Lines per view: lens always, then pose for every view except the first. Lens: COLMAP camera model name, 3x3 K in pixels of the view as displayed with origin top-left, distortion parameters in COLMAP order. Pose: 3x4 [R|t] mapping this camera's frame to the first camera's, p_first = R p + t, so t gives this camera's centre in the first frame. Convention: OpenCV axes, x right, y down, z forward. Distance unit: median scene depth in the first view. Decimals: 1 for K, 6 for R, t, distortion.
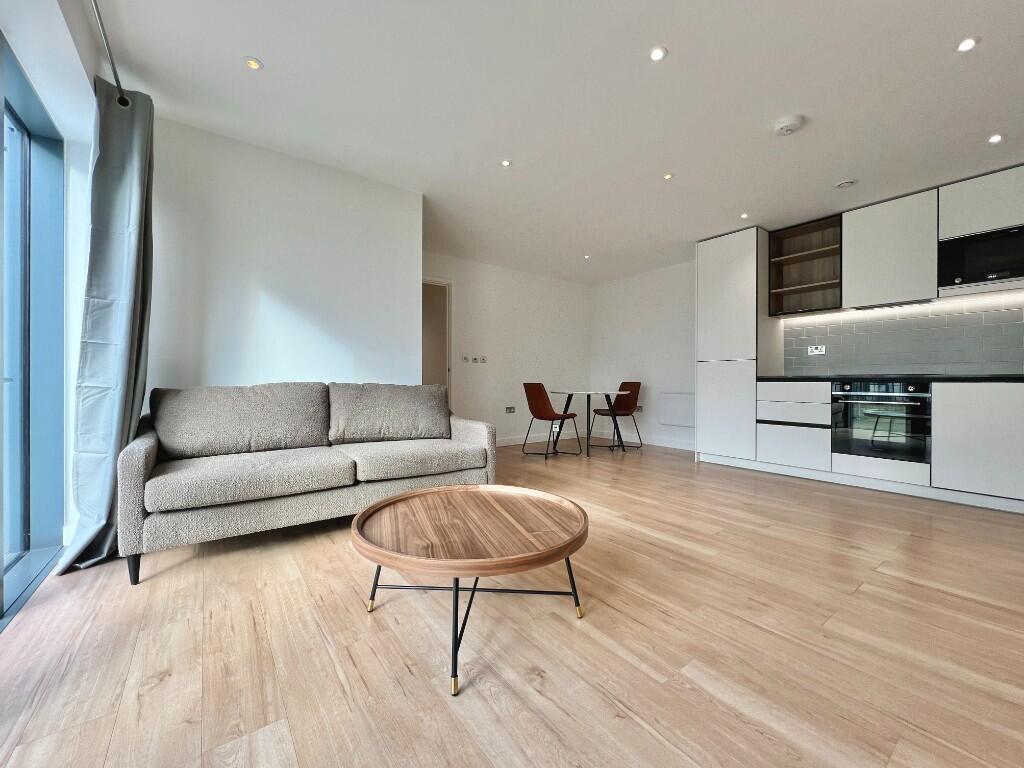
lens RADIAL K [[412.3, 0, 512.0], [0, 412.3, 384.0], [0, 0, 1]] dist [0.001275, 0.000072]
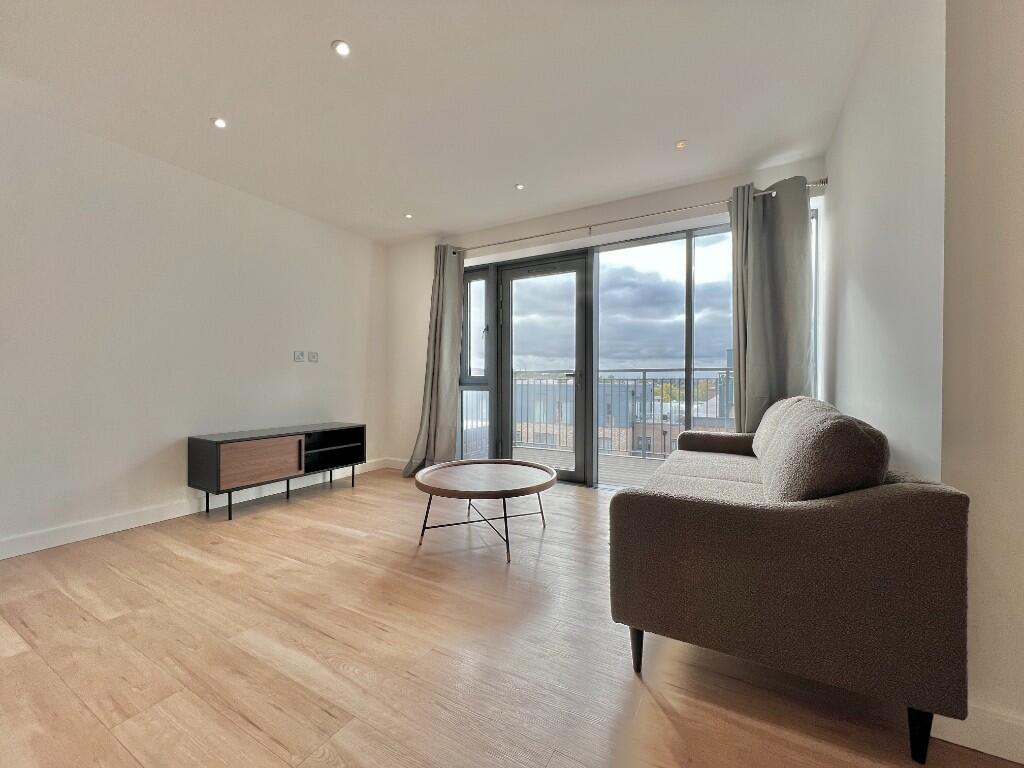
lens RADIAL K [[412.3, 0, 512.0], [0, 412.3, 384.0], [0, 0, 1]] dist [0.001275, 0.000072]
pose [[-0.911939, -0.000453, -0.410325, 0.426590], [-0.002540, 0.999986, 0.004541, -0.040113], [0.410317, 0.005183, -0.911928, 2.230994]]
